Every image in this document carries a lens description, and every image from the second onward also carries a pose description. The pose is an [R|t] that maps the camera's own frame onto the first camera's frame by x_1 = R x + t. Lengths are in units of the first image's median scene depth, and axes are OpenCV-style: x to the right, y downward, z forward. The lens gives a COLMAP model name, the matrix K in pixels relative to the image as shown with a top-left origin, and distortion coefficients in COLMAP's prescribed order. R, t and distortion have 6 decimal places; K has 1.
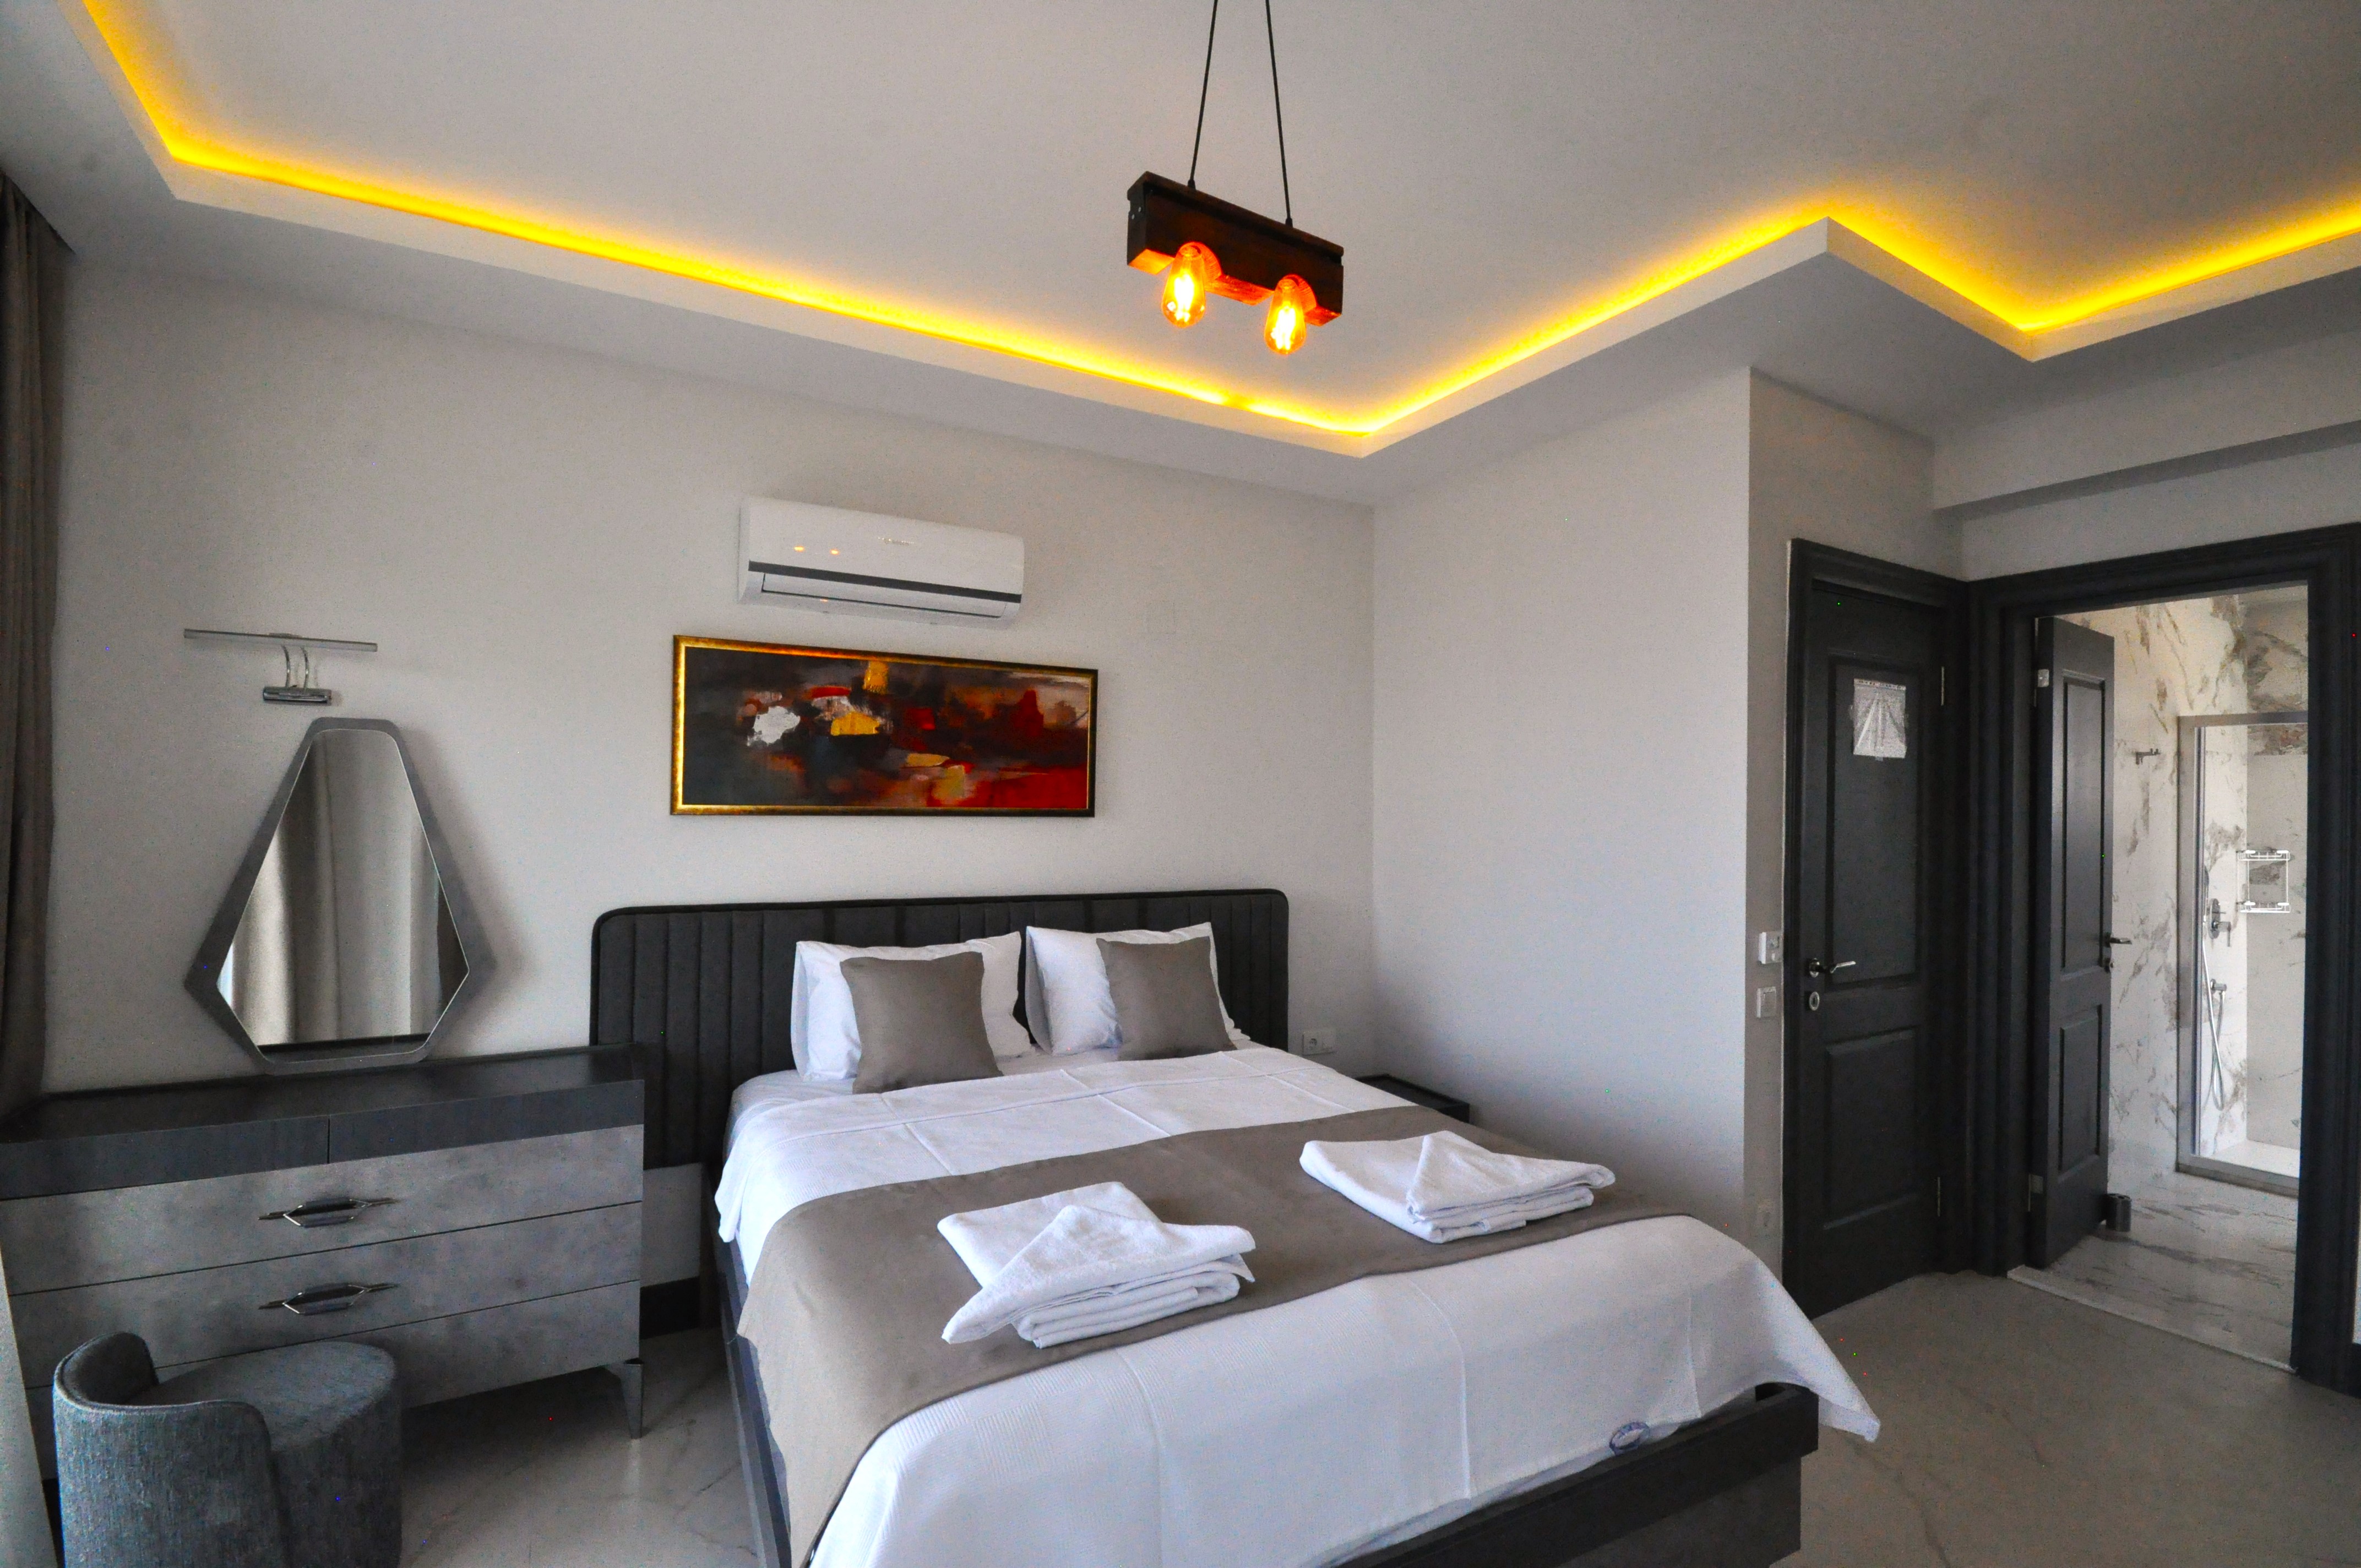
lens RADIAL K [[1036.6, 0, 1178.0], [0, 1036.6, 792.9], [0, 0, 1]] dist [0.001312, -0.003011]
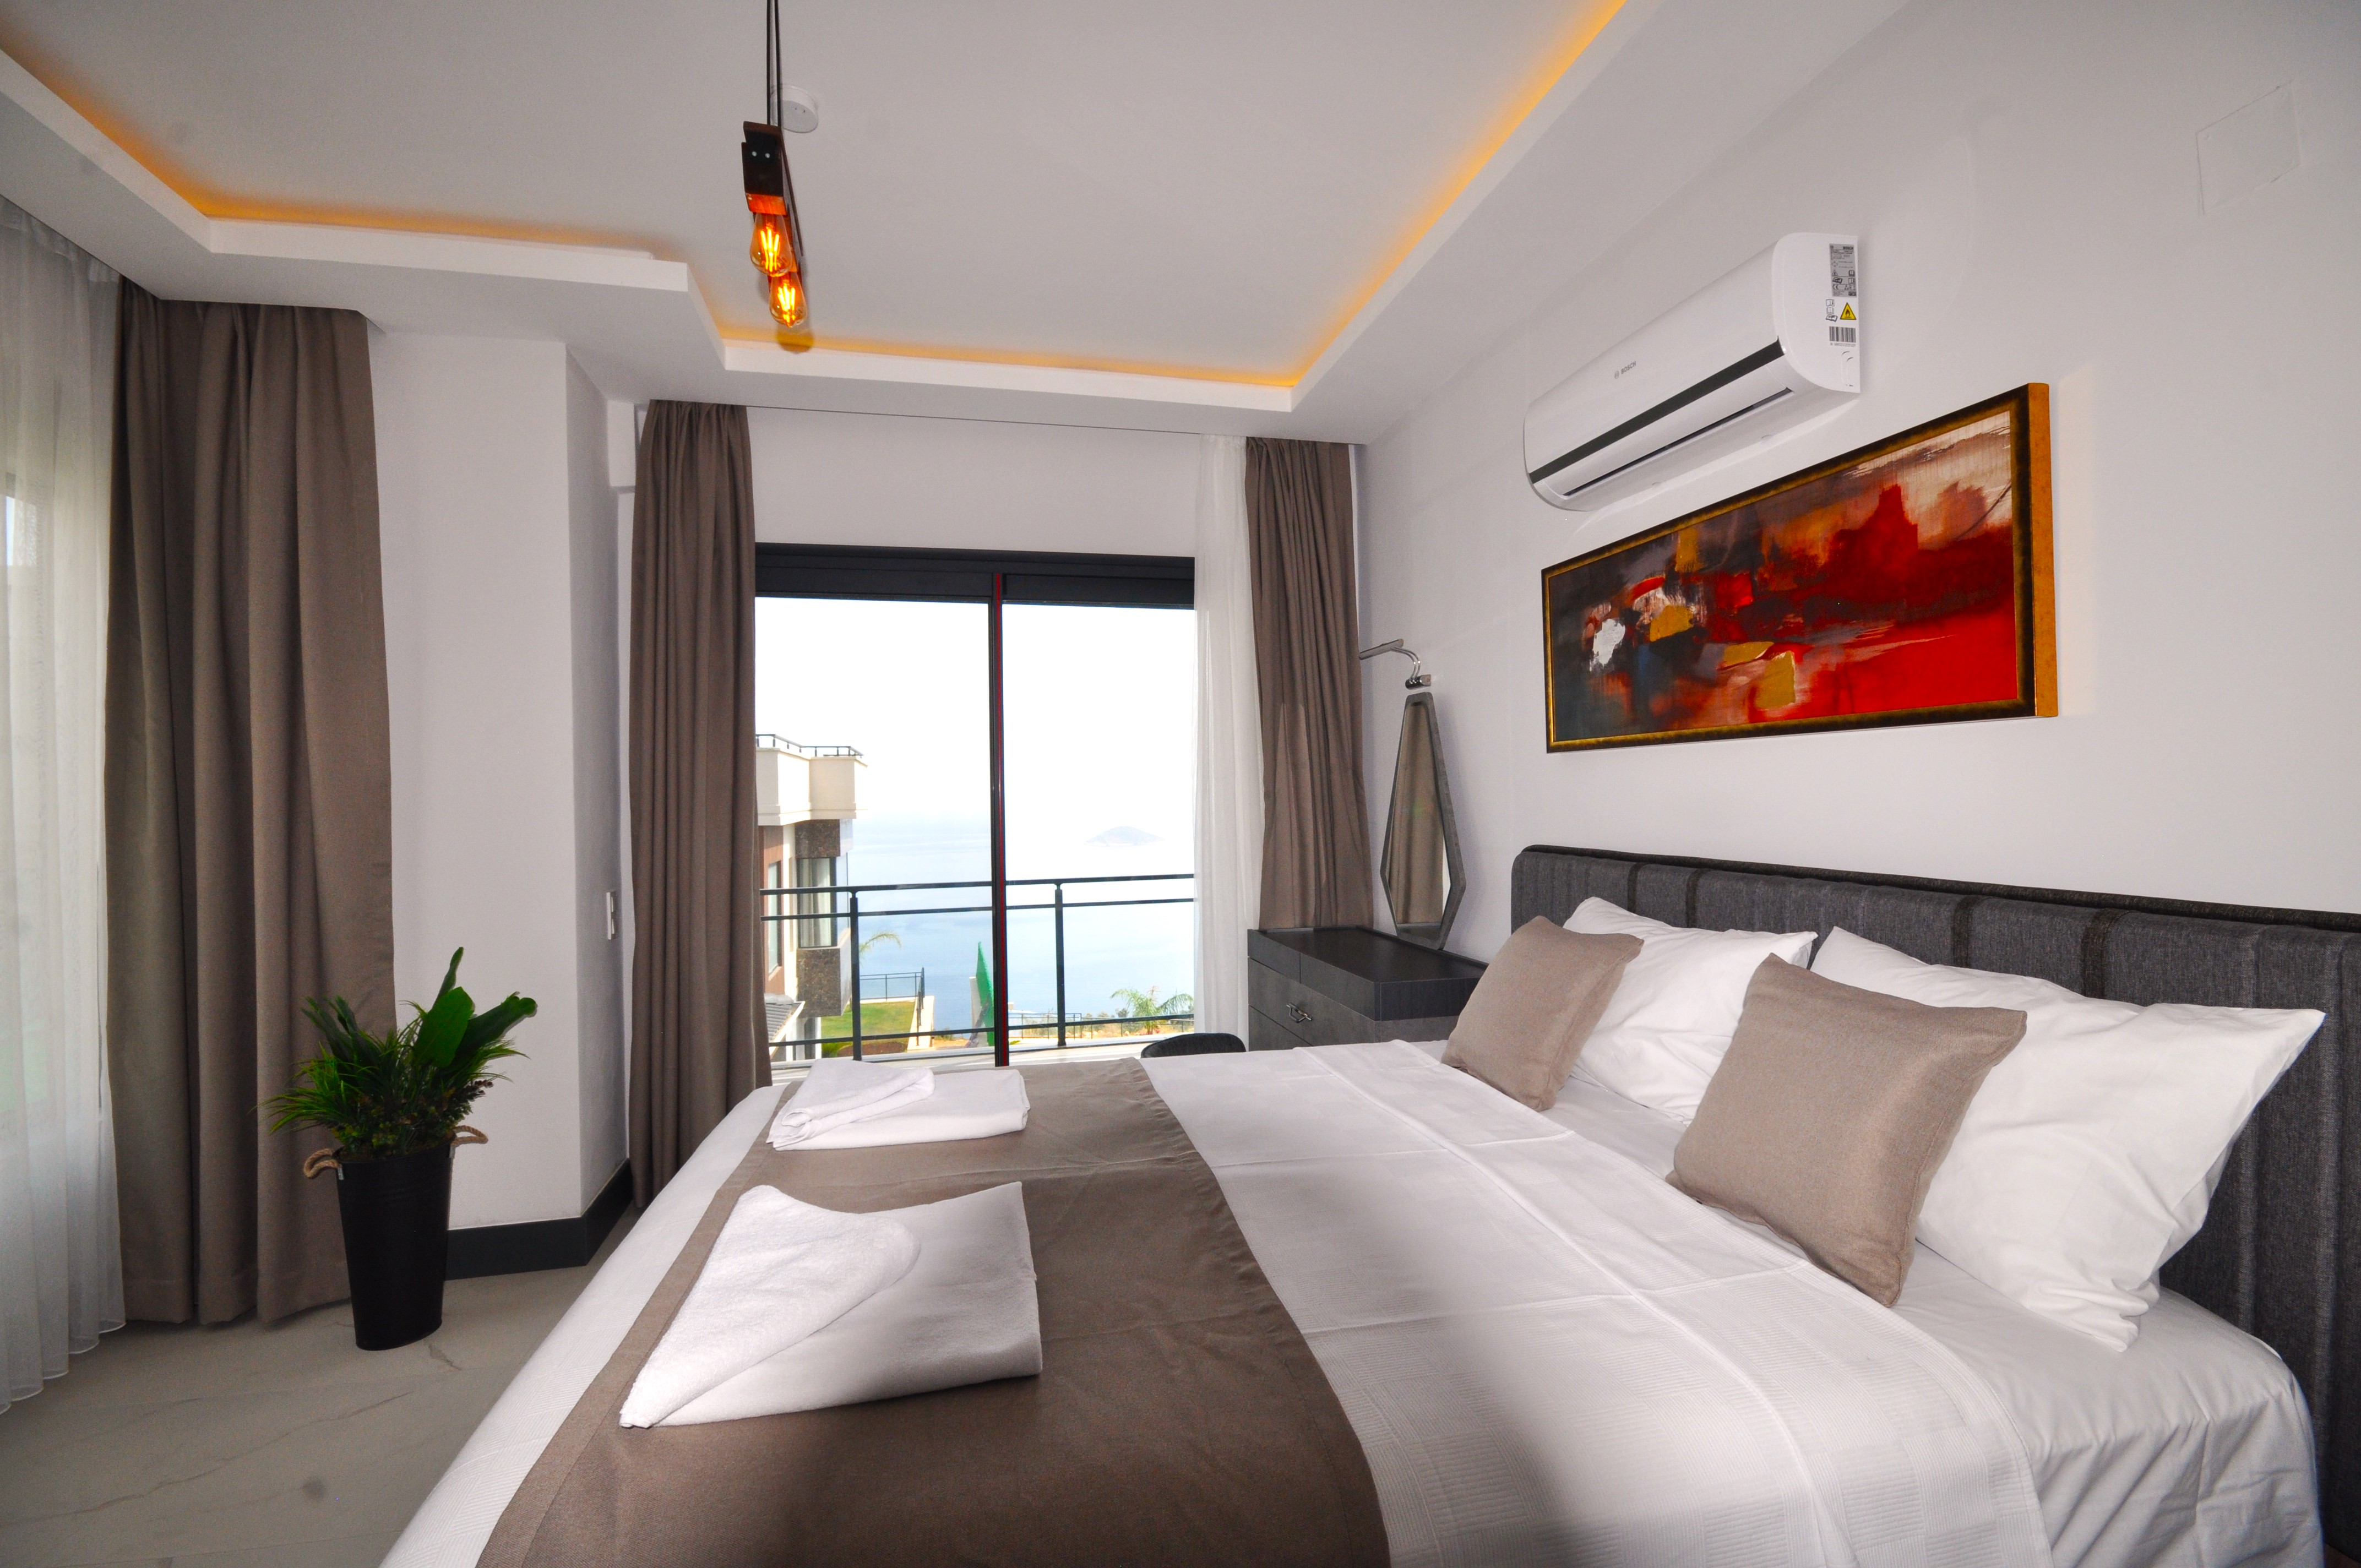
lens RADIAL K [[1036.6, 0, 1180.7], [0, 1036.6, 795.0], [0, 0, 1]] dist [0.001312, -0.003011]
pose [[-0.279445, -0.006422, -0.960140, 0.496152], [0.026628, 0.999541, -0.014435, 0.059630], [0.959792, -0.029600, -0.279146, 0.850504]]
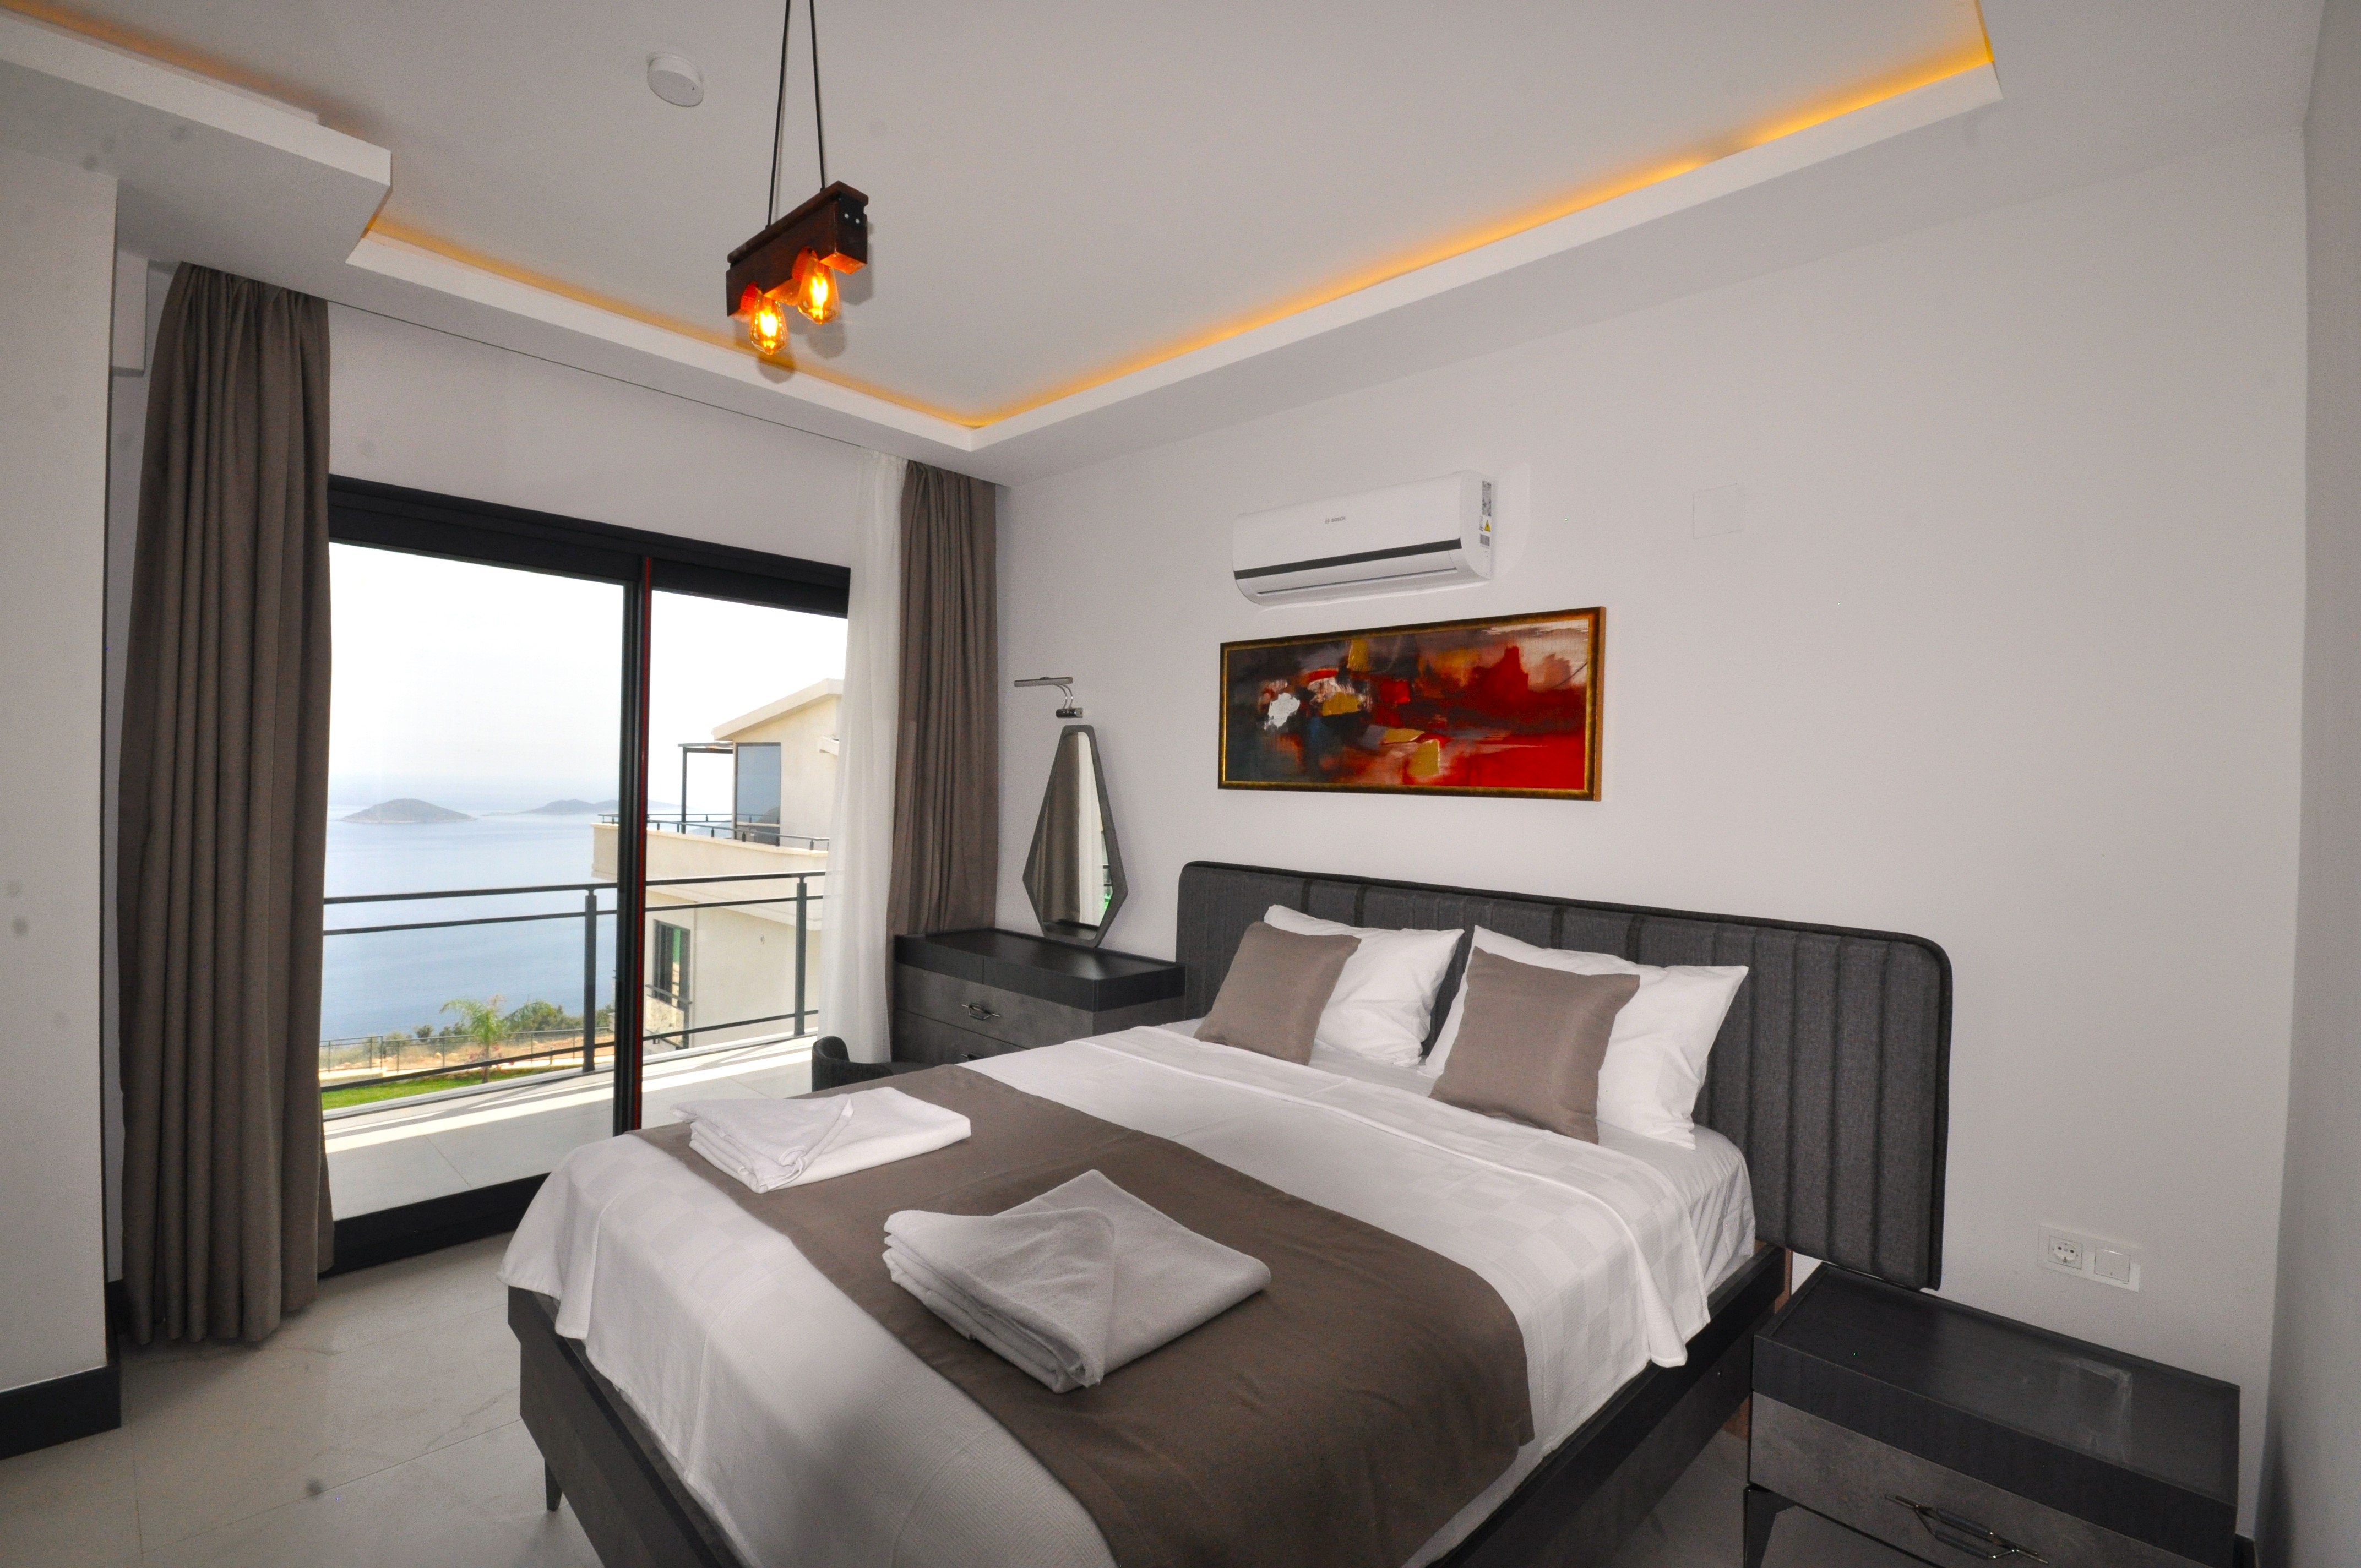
lens RADIAL K [[1036.6, 0, 1182.5], [0, 1036.6, 788.0], [0, 0, 1]] dist [0.001312, -0.003011]
pose [[0.301959, 0.003654, -0.953314, 0.613507], [-0.008740, 0.999961, 0.001065, 0.017710], [0.953281, 0.008010, 0.301979, 0.529384]]
